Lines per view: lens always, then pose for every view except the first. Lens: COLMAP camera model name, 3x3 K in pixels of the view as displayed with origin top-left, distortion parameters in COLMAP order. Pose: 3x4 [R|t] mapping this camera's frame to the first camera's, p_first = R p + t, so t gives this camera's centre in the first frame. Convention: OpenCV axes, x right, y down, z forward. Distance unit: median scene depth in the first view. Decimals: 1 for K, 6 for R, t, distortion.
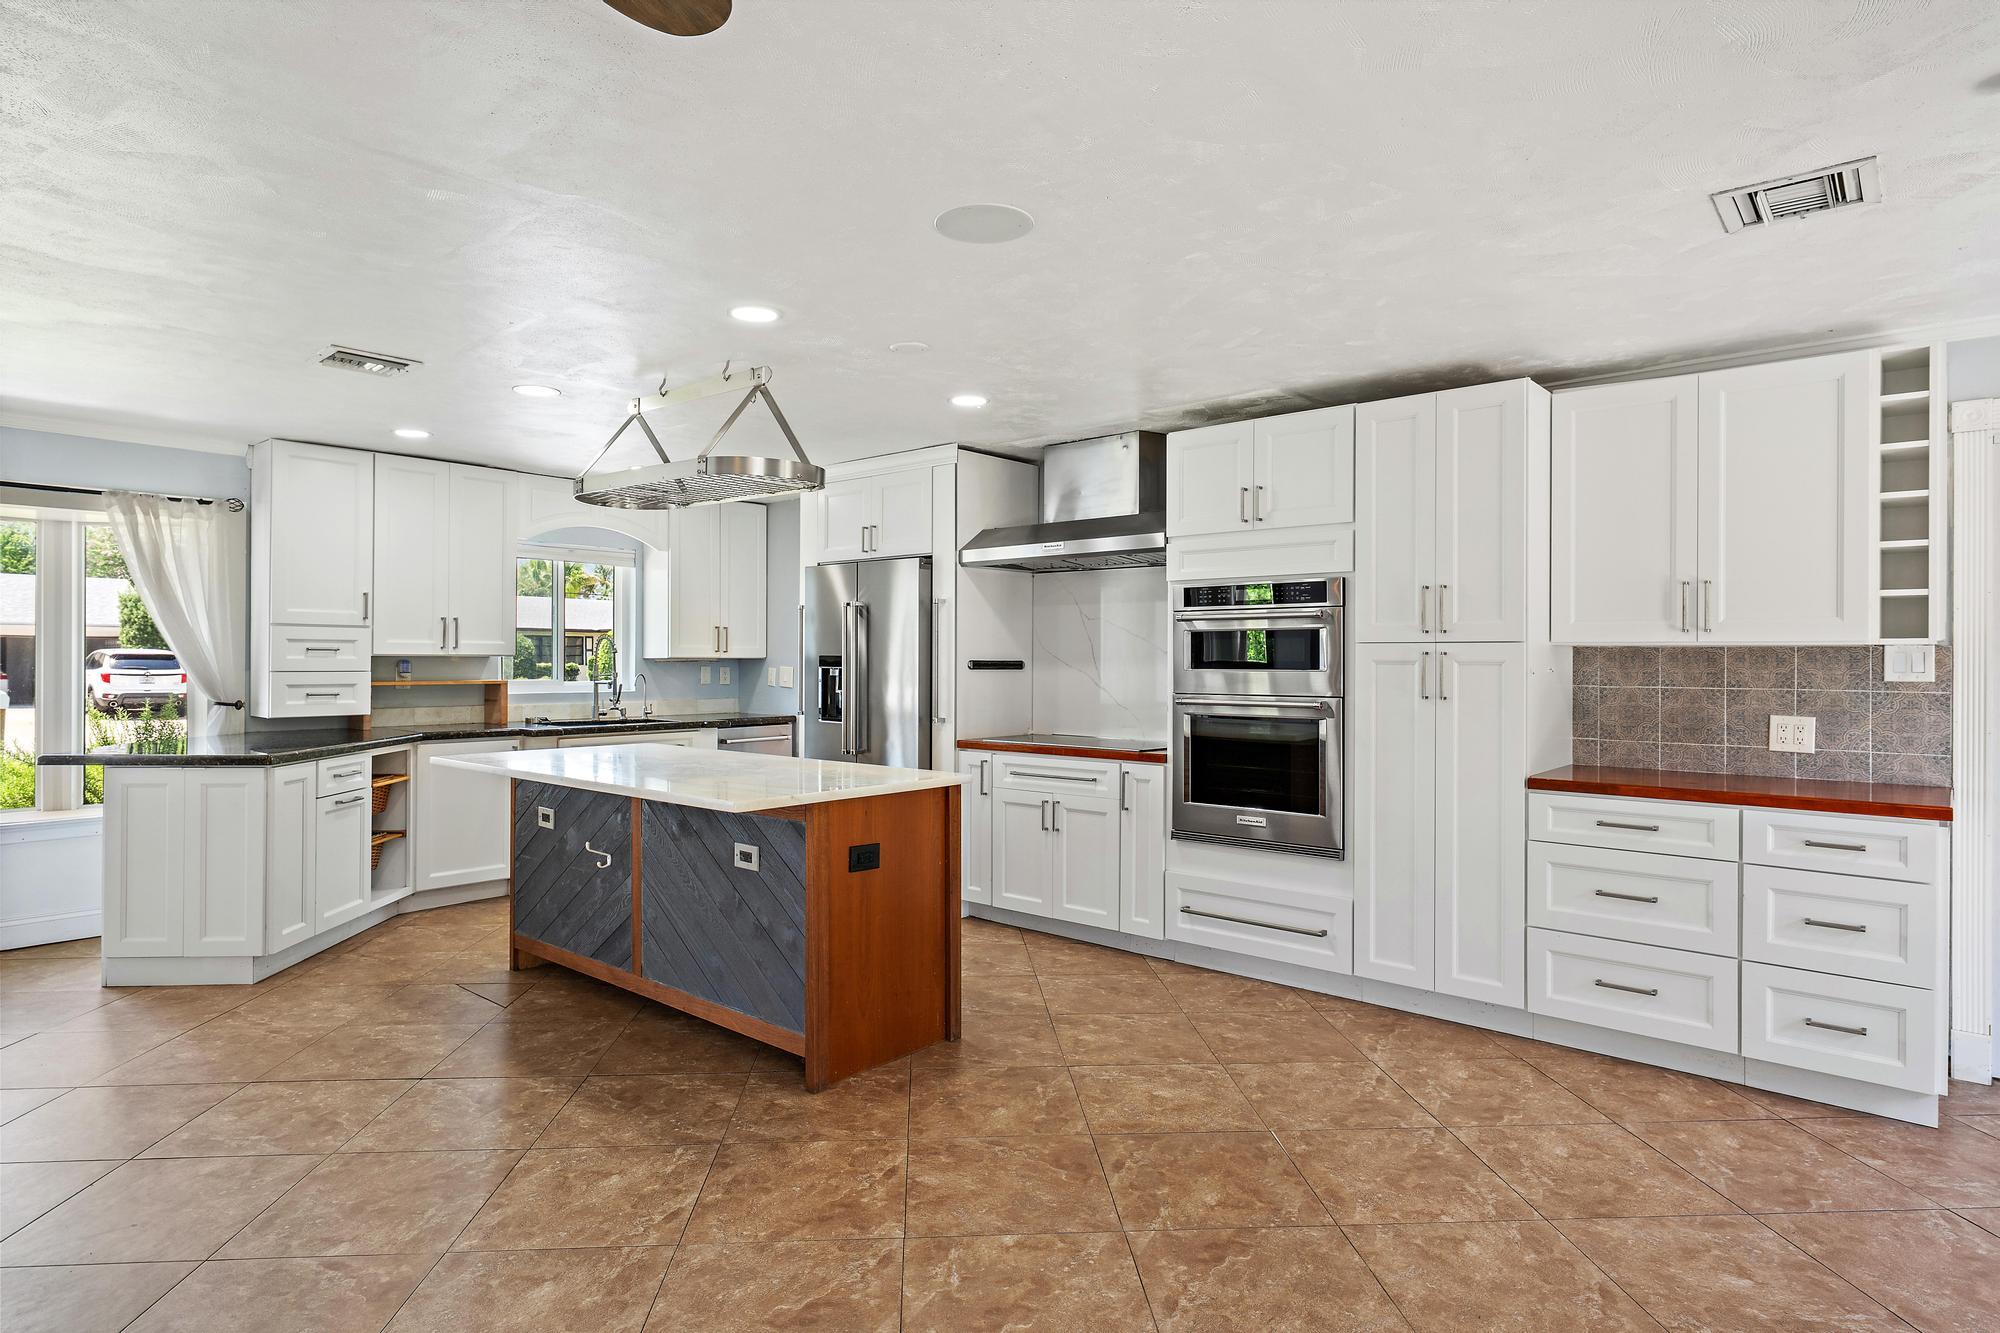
lens RADIAL K [[1106.9, 0, 999.1], [0, 1106.9, 660.5], [0, 0, 1]] dist [-0.005080, -0.000690]
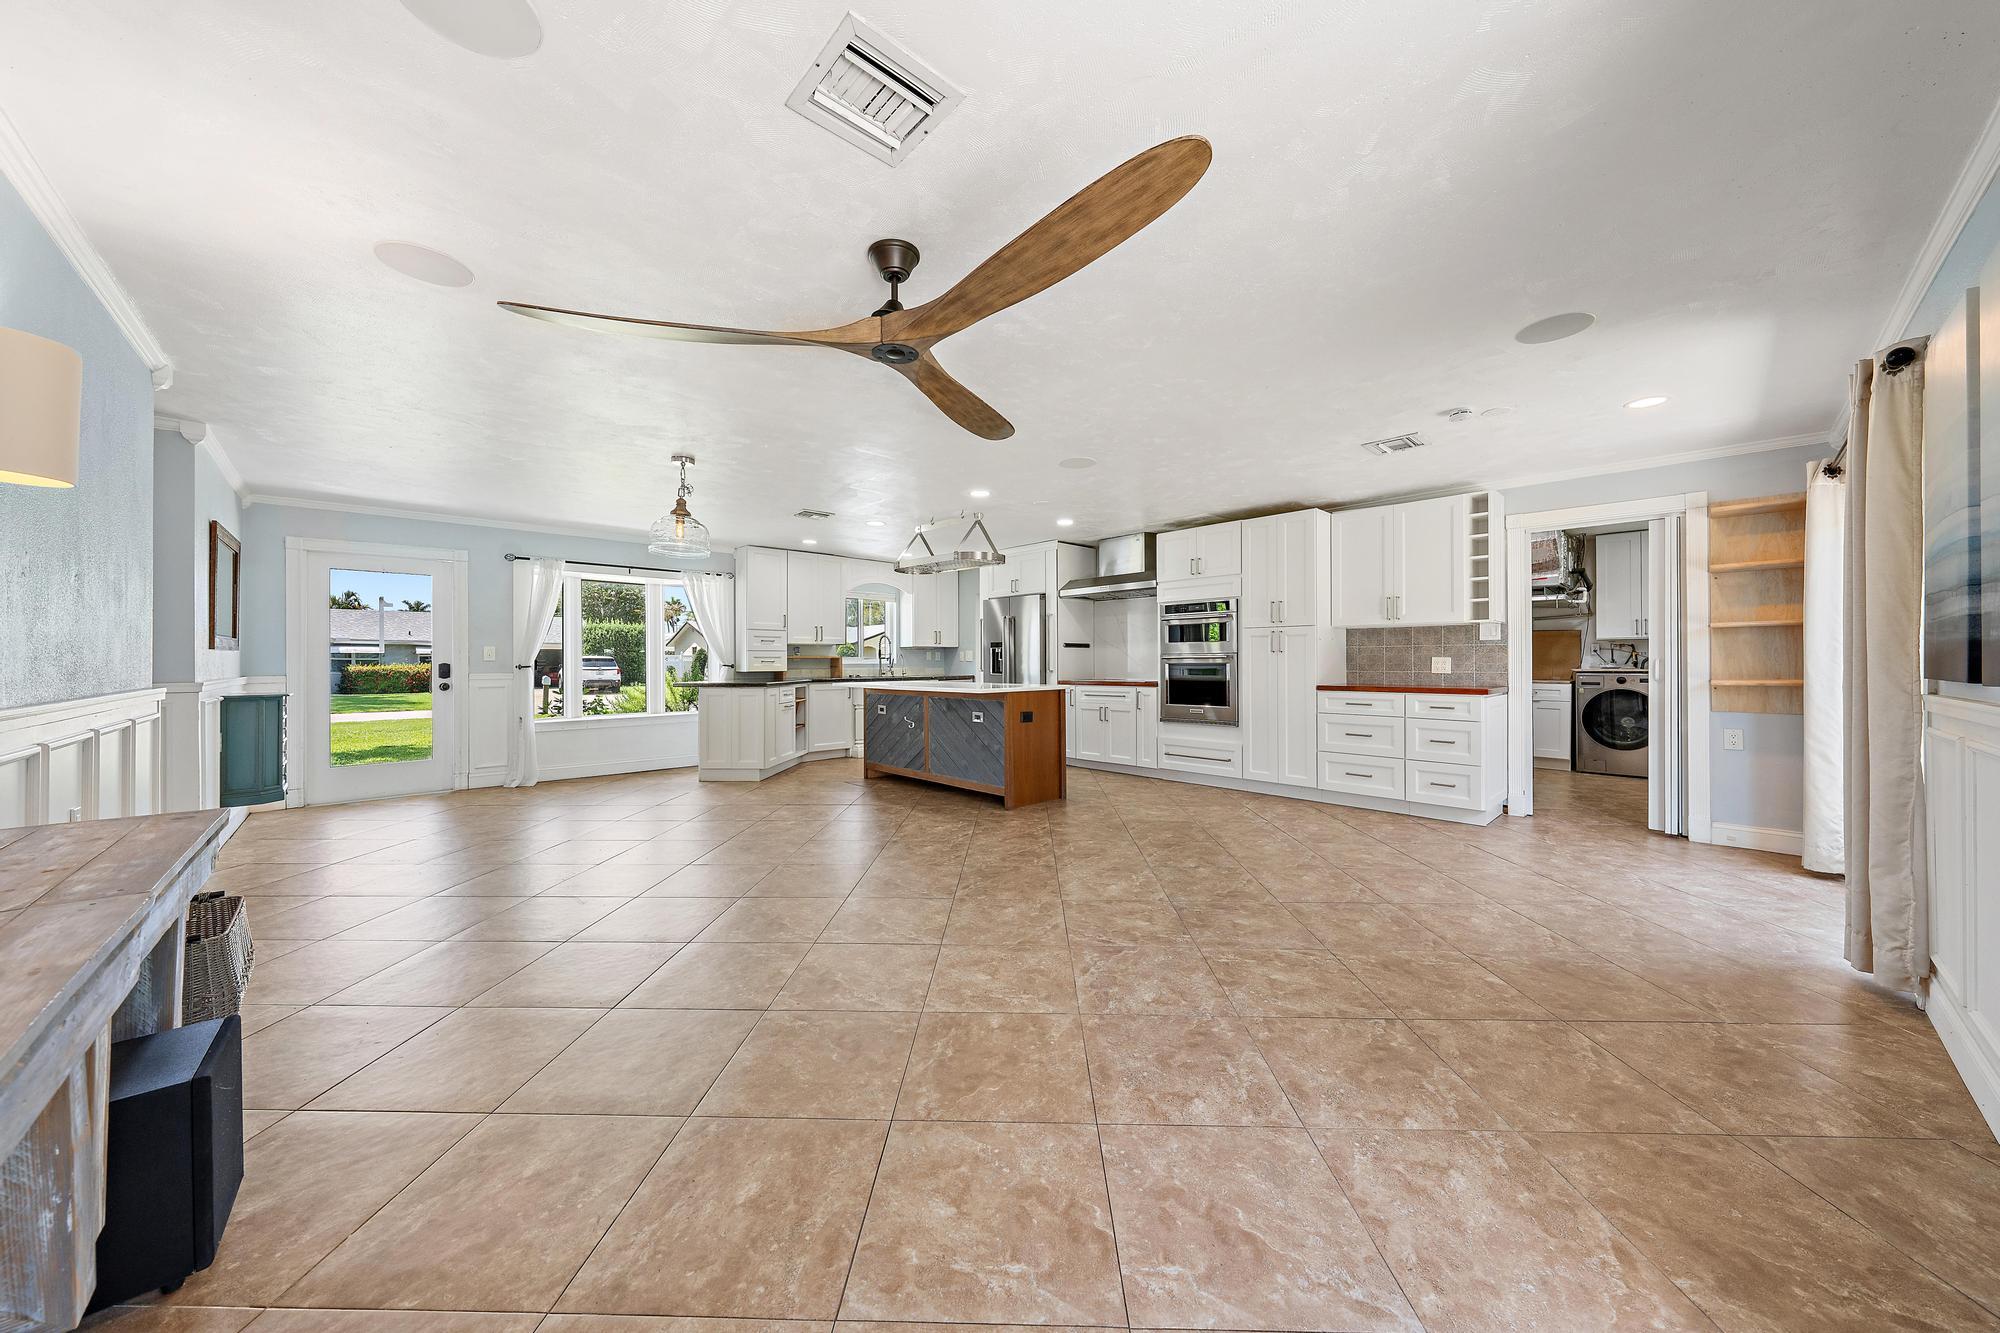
lens RADIAL K [[681.0, 0, 1003.9], [0, 681.0, 657.4], [0, 0, 1]] dist [-0.002286, -0.000072]
pose [[0.995527, -0.008457, -0.094093, -0.024806], [0.007793, 0.999942, -0.007423, 0.047951], [0.094151, 0.006656, 0.995536, -0.393938]]
